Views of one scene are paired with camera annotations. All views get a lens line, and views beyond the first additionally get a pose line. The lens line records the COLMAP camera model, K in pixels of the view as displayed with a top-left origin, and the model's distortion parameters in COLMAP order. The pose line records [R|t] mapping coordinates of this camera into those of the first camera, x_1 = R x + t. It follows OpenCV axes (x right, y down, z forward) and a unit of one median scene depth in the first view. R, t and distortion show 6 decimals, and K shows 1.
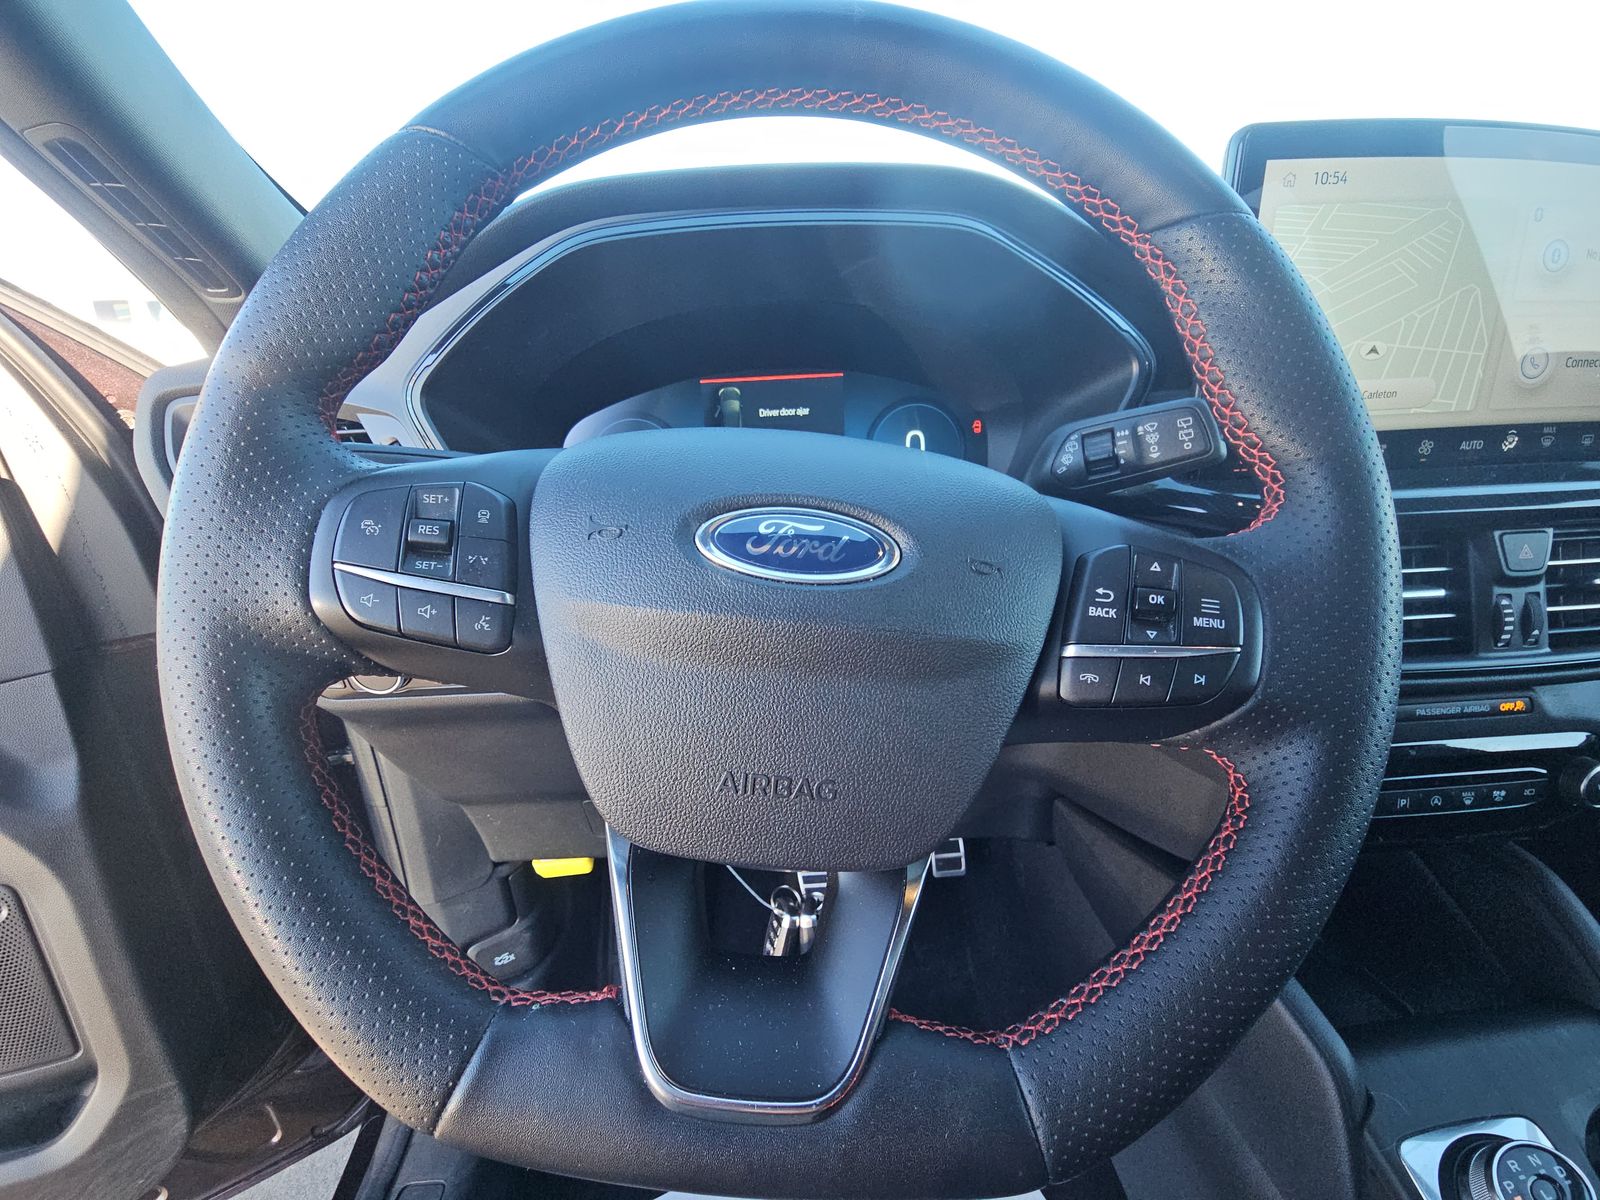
lens RADIAL K [[642.8, 0, 798.1], [0, 642.8, 596.2], [0, 0, 1]] dist [-0.002819, -0.000515]
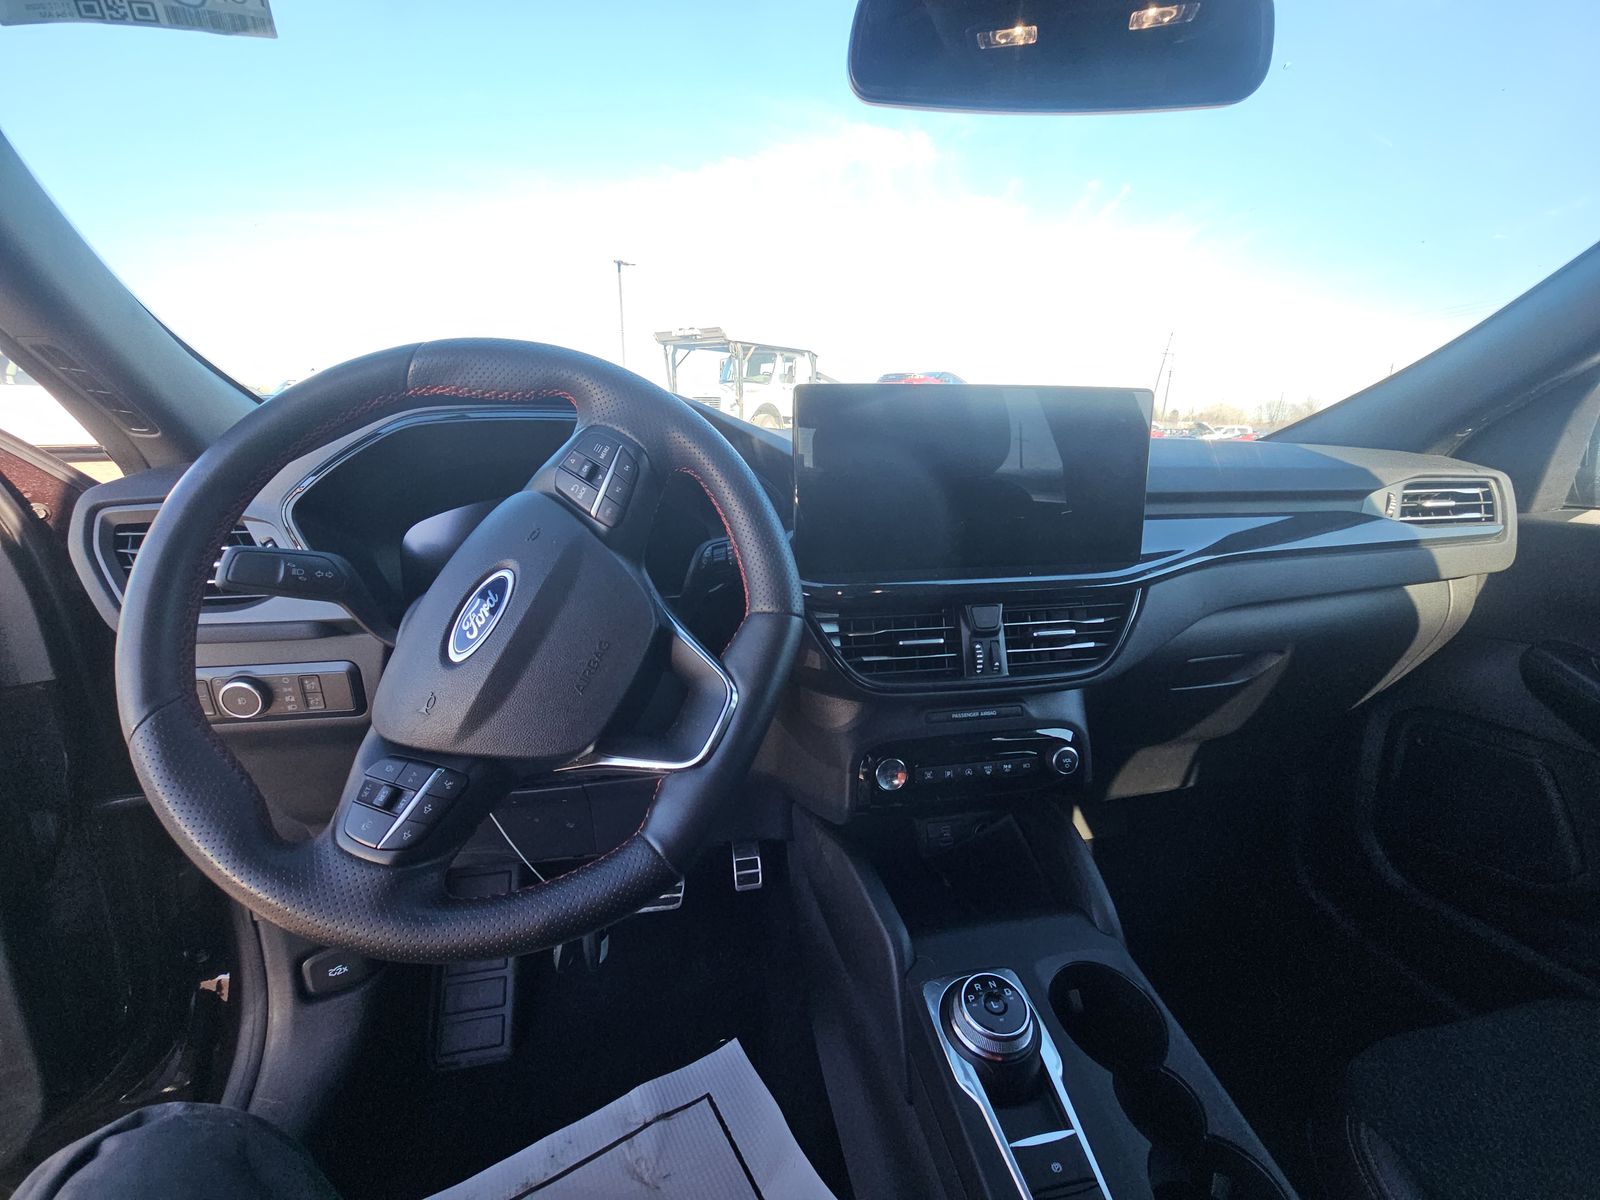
lens RADIAL K [[642.8, 0, 802.2], [0, 642.8, 607.0], [0, 0, 1]] dist [-0.002819, -0.000515]
pose [[0.988562, 0.009167, 0.150538, 0.372365], [0.005843, 0.995074, -0.098964, 0.071765], [-0.150703, 0.098712, 0.983638, -0.637500]]
